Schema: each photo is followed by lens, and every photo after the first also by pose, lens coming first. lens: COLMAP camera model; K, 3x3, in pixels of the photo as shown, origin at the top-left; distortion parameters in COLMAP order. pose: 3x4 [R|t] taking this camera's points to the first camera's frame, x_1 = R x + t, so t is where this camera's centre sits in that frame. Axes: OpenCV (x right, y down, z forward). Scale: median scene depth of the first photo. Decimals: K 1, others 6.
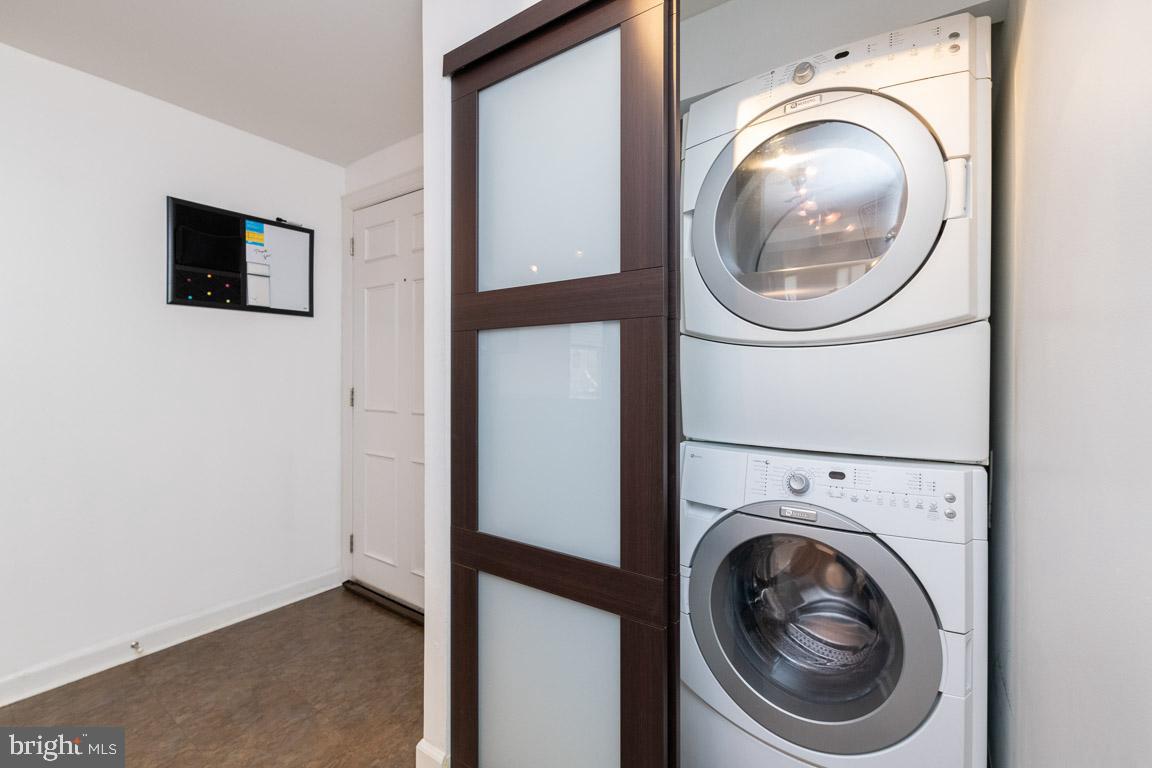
lens RADIAL K [[496.6, 0, 575.2], [0, 496.6, 376.0], [0, 0, 1]] dist [0.001569, 0.000138]
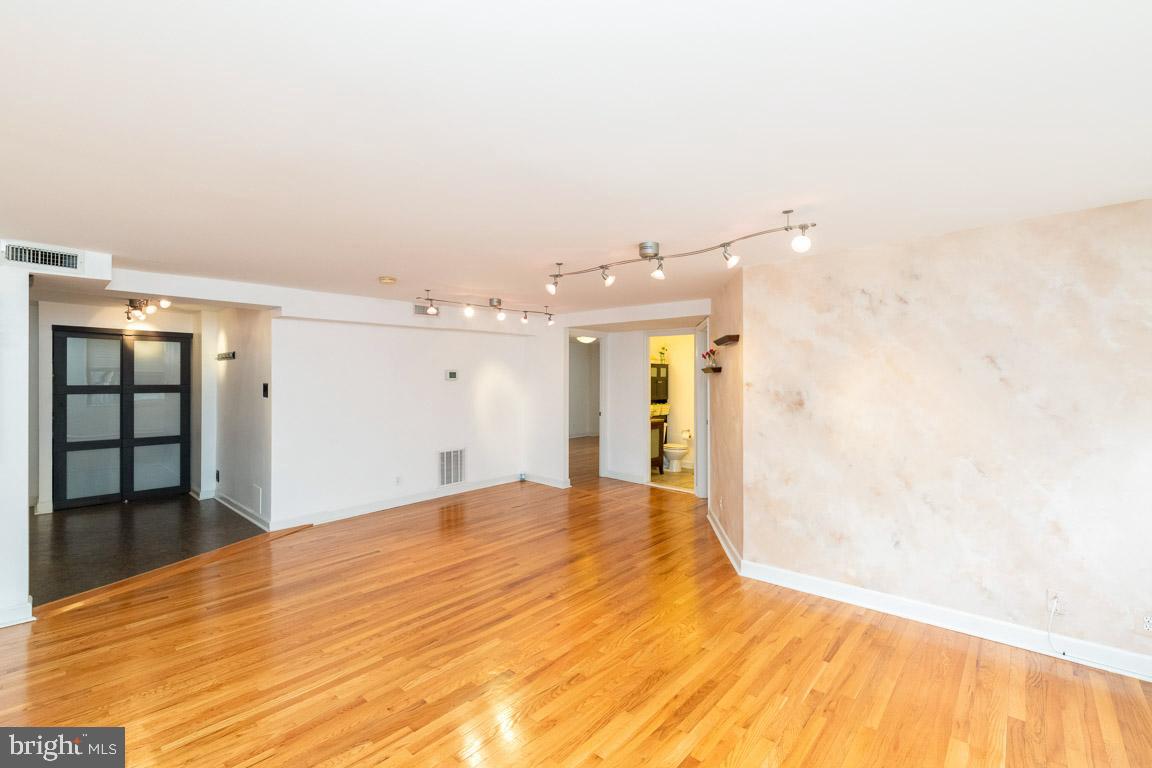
lens RADIAL K [[494.3, 0, 579.6], [0, 494.3, 379.8], [0, 0, 1]] dist [-0.000796, 0.000010]
pose [[0.105462, -0.002180, 0.994421, -3.695279], [0.003655, 0.999992, 0.001804, -0.196433], [-0.994417, 0.003445, 0.105469, -3.562730]]
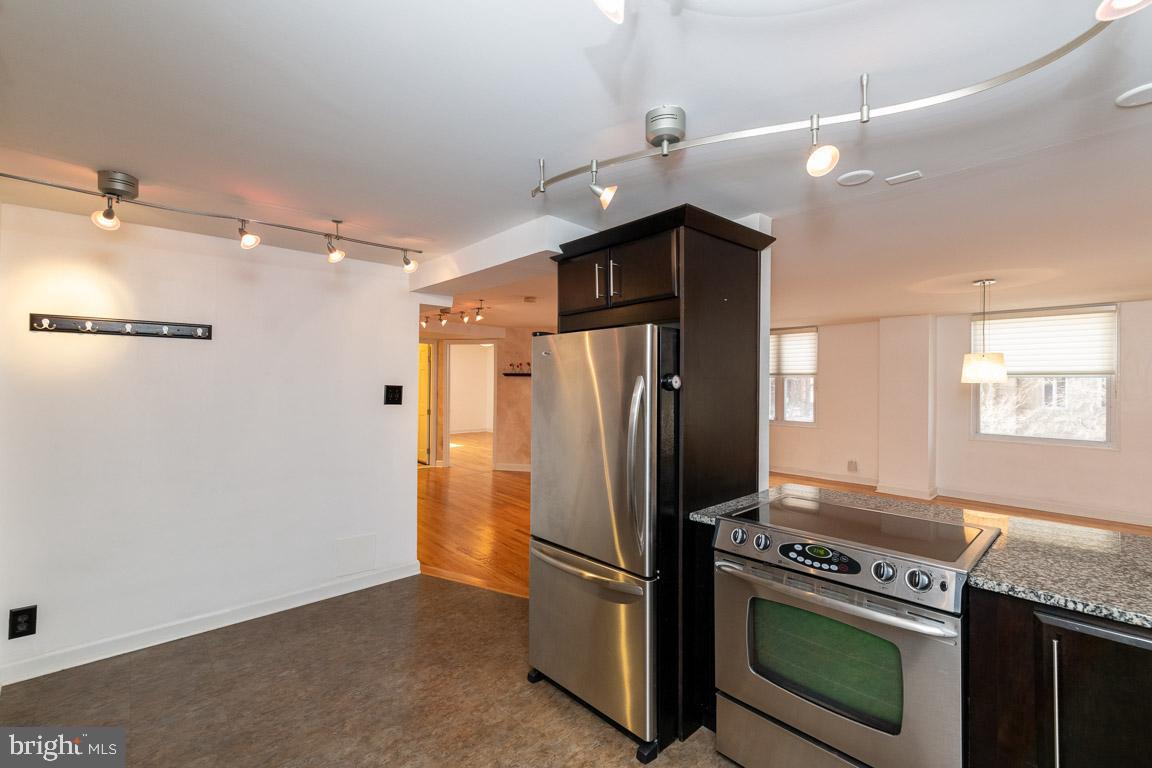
lens RADIAL K [[494.3, 0, 579.6], [0, 494.3, 379.8], [0, 0, 1]] dist [-0.000796, 0.000010]
pose [[-0.978877, -0.012926, 0.204041, -1.939665], [-0.012315, 0.999915, 0.004265, -0.228430], [-0.204079, 0.001662, -0.978953, 1.372578]]
